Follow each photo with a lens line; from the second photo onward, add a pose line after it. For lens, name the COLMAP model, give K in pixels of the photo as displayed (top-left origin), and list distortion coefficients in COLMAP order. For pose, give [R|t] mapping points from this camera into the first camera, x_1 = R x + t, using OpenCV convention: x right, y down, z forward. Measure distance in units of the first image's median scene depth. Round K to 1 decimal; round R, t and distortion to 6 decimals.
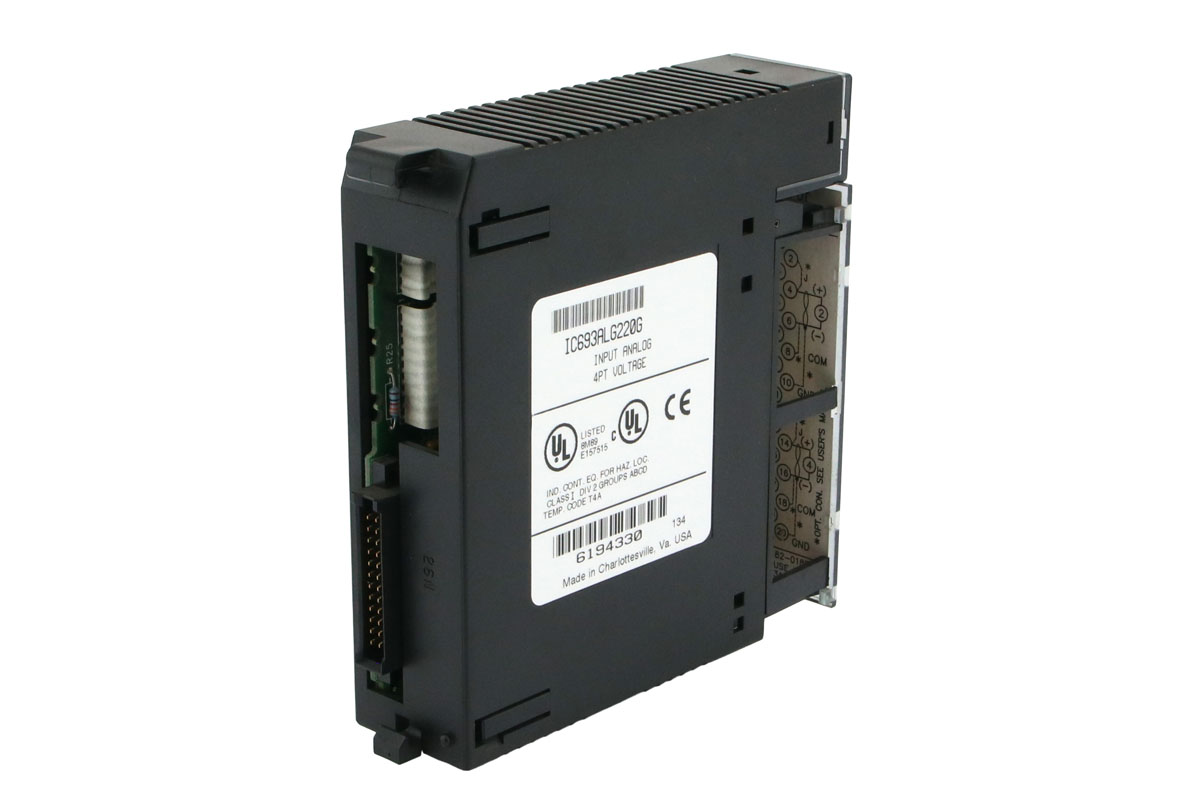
lens RADIAL K [[2655.4, 0, 600.0], [0, 2655.4, 400.0], [0, 0, 1]] dist [-0.027803, 0.124039]
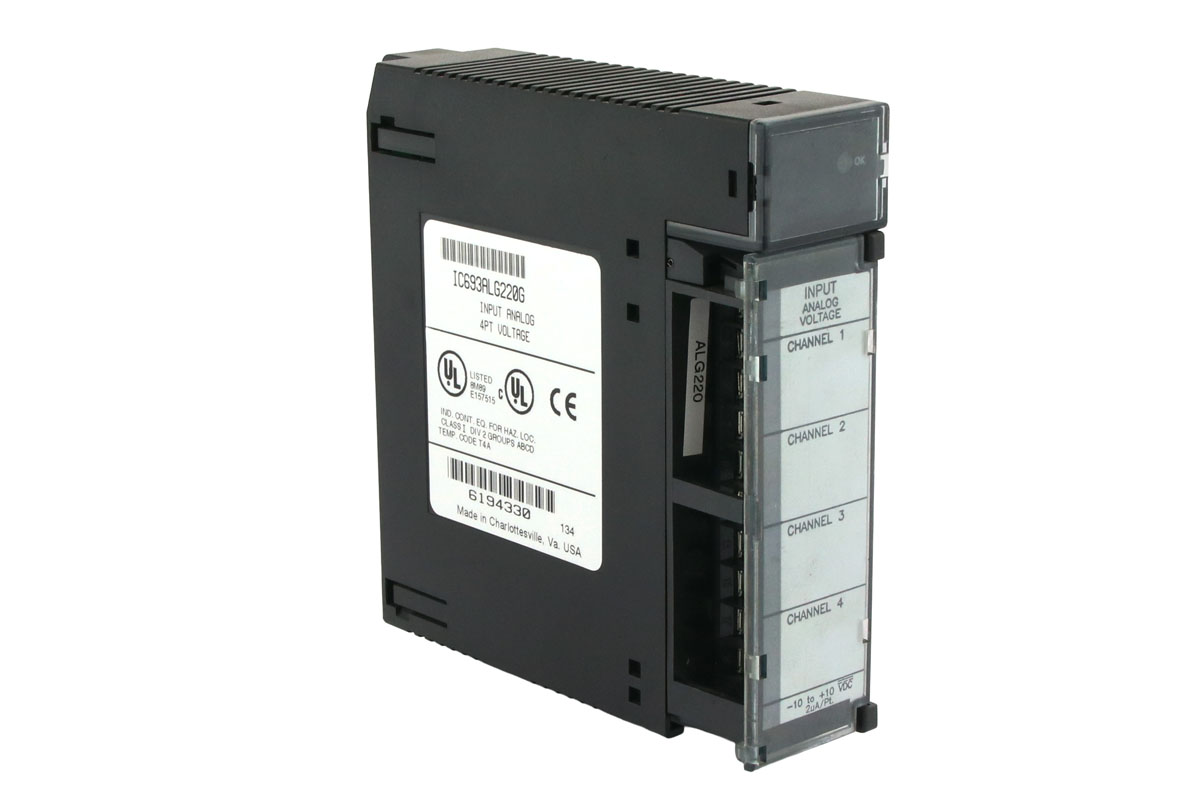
lens RADIAL K [[2655.4, 0, 600.0], [0, 2655.4, 400.0], [0, 0, 1]] dist [-0.027803, 0.124039]
pose [[-0.116909, 0.241543, -0.963322, 0.974498], [-0.297633, 0.916870, 0.266016, -0.264444], [0.947495, 0.317816, -0.035299, 1.075046]]
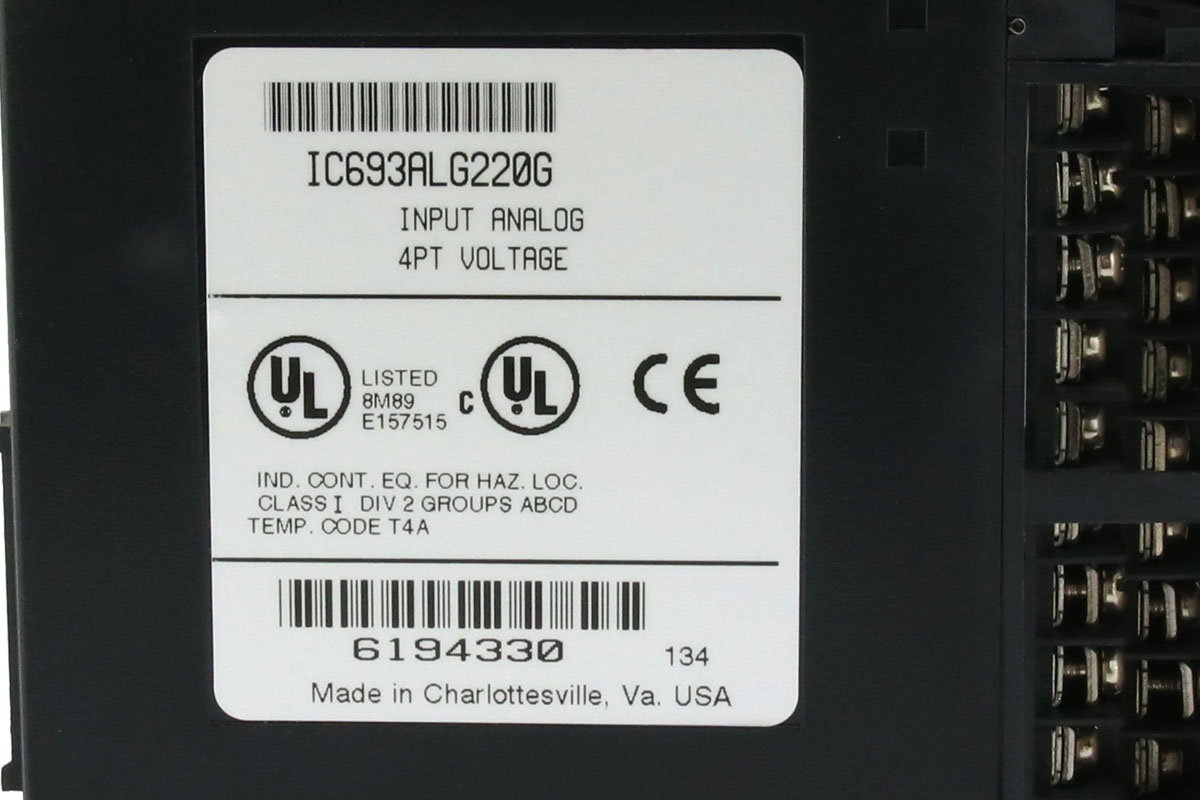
lens RADIAL K [[2655.4, 0, 600.0], [0, 2655.4, 400.0], [0, 0, 1]] dist [-0.027803, 0.124039]
pose [[0.642896, 0.071587, -0.762601, 0.375614], [-0.226273, 0.968938, -0.099799, 0.054250], [0.731768, 0.236717, 0.639125, 0.722062]]
